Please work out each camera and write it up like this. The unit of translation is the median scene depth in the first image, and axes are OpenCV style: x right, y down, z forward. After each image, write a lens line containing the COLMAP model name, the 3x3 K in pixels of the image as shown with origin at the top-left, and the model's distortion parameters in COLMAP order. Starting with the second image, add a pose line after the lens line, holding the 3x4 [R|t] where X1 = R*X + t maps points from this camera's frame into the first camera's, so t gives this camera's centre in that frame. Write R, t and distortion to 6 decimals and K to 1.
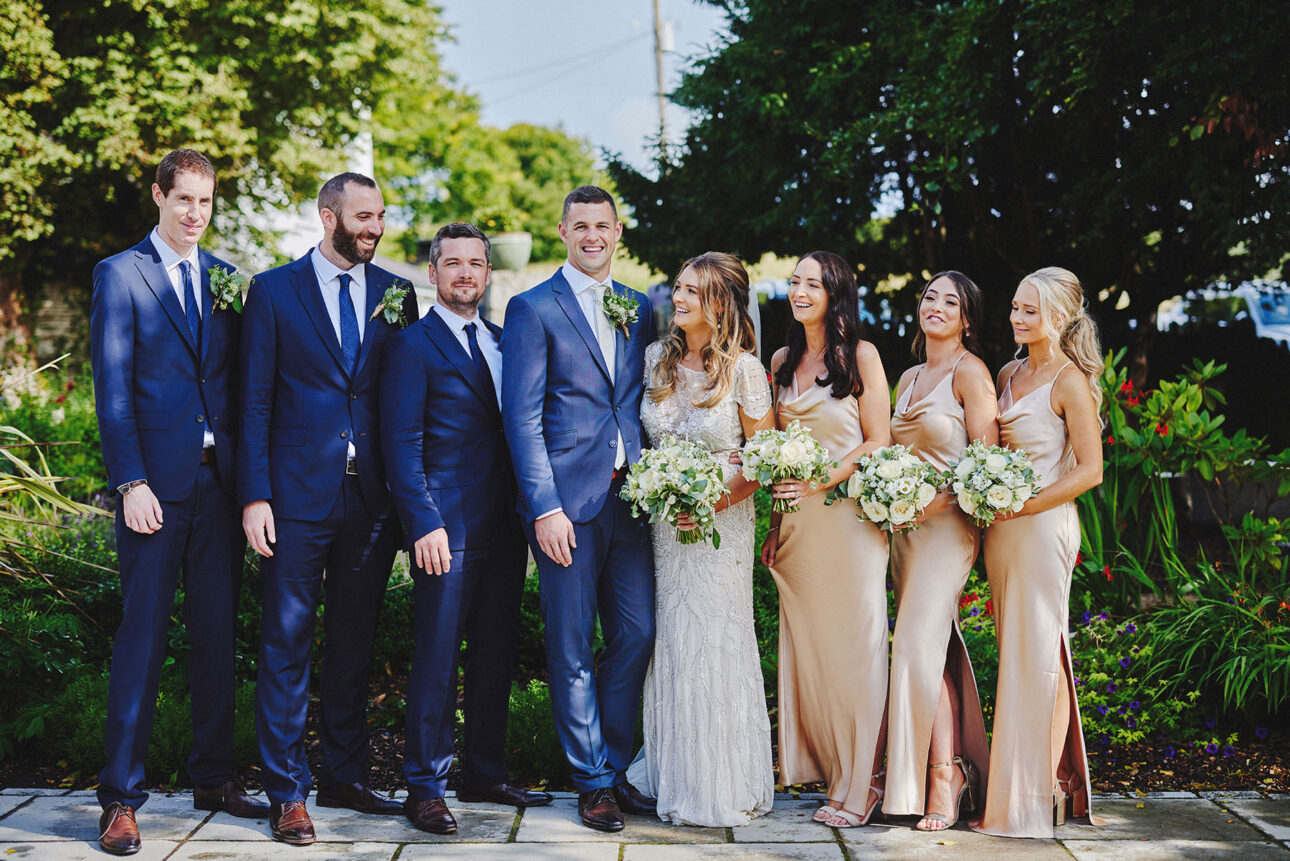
lens RADIAL K [[1874.2, 0, 646.8], [0, 1874.2, 432.9], [0, 0, 1]] dist [0.021428, 0.000000]
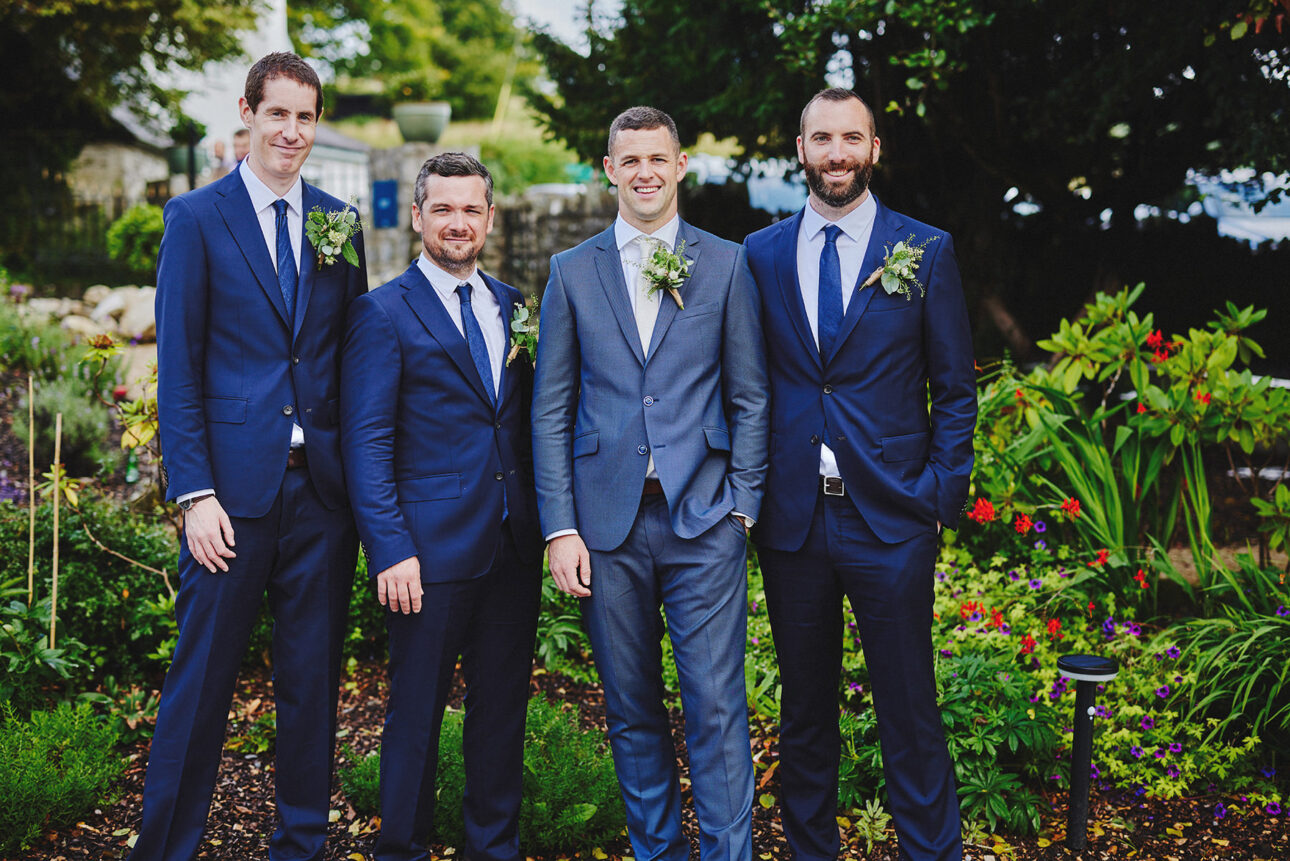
lens RADIAL K [[1874.2, 0, 644.4], [0, 1874.2, 429.5], [0, 0, 1]] dist [0.021428, 0.000000]
pose [[0.999004, 0.014187, 0.042313, -0.006495], [-0.017138, 0.997385, 0.070212, -0.038698], [-0.041206, -0.070867, 0.996634, 0.169606]]
